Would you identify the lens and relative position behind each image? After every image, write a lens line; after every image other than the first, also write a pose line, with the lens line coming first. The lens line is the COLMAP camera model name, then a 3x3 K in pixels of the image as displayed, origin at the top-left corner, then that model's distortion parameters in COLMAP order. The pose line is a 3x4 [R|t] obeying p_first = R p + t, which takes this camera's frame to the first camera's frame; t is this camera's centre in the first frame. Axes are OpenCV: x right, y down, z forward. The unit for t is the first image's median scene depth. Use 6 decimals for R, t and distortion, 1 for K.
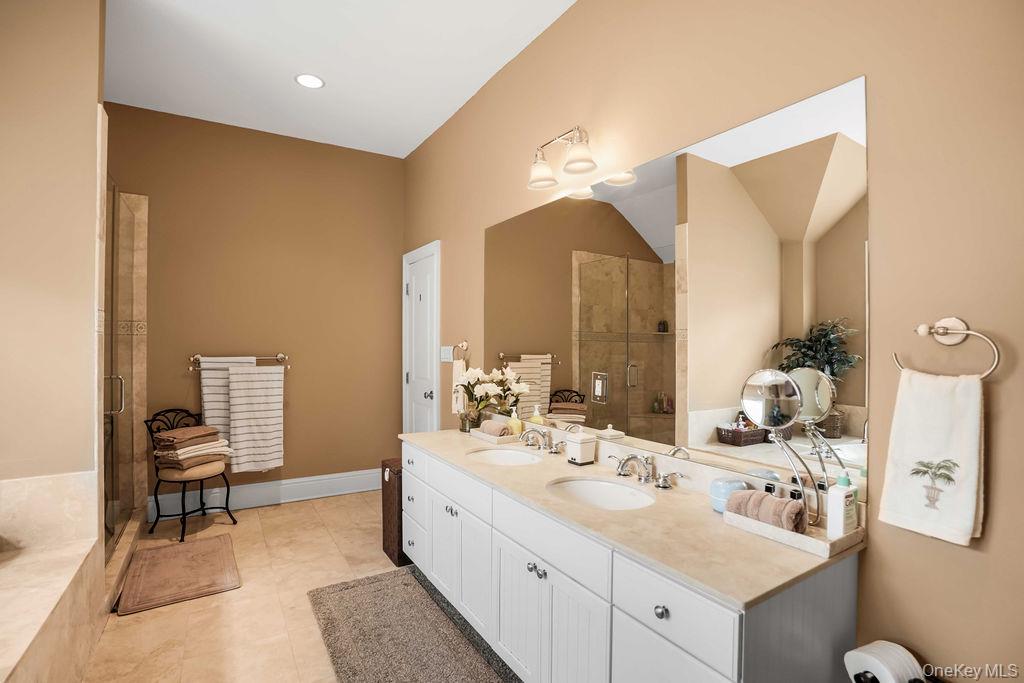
lens RADIAL K [[478.2, 0, 510.4], [0, 478.2, 343.0], [0, 0, 1]] dist [-0.026489, 0.004159]
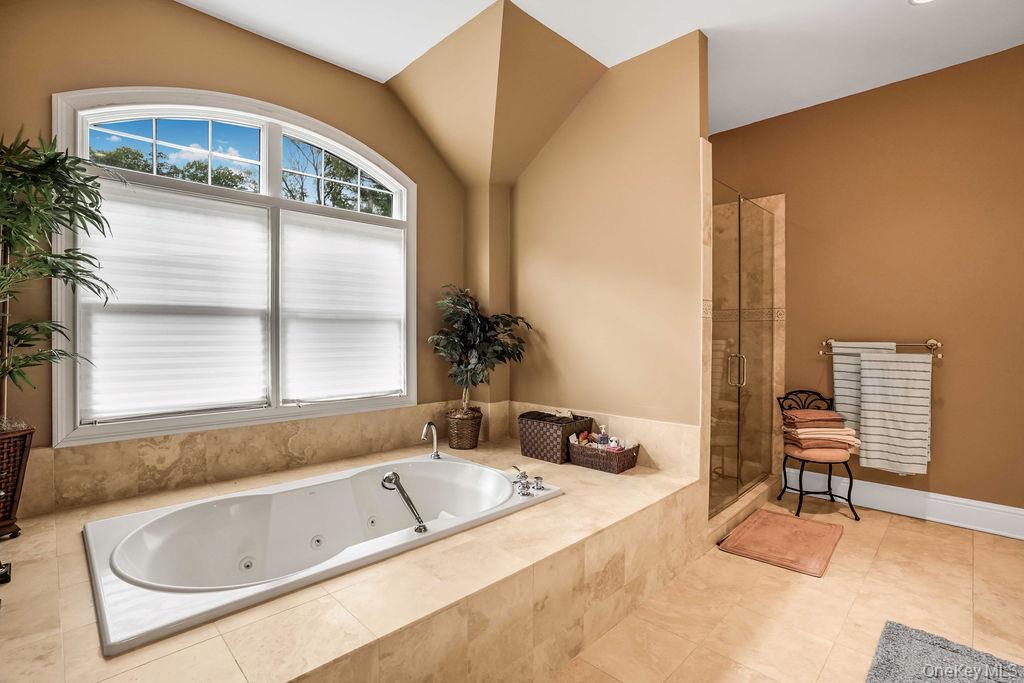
lens RADIAL K [[478.2, 0, 507.3], [0, 478.2, 339.6], [0, 0, 1]] dist [-0.026489, 0.004159]
pose [[0.236140, 0.010212, -0.971665, 0.153120], [0.006871, 0.999902, 0.012179, 0.009731], [0.971695, -0.009553, 0.236047, 0.112282]]
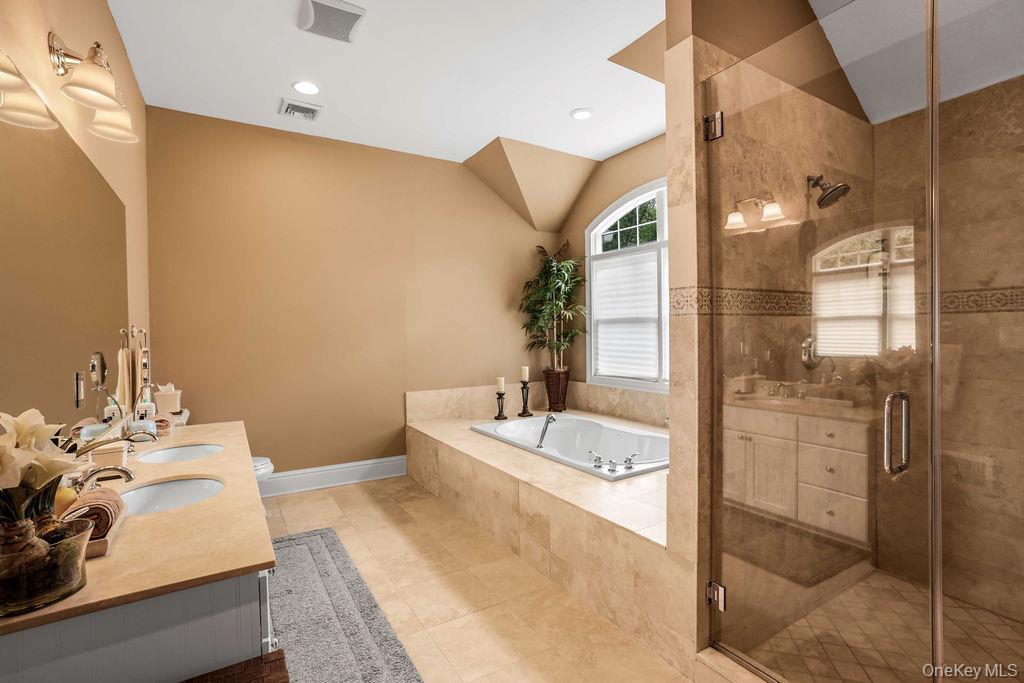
lens RADIAL K [[478.2, 0, 508.5], [0, 478.2, 338.0], [0, 0, 1]] dist [-0.026489, 0.004159]
pose [[-0.999965, 0.007968, -0.002618, -0.357664], [0.007963, 0.999966, 0.002127, 0.012426], [0.002635, 0.002106, -0.999994, 1.150394]]
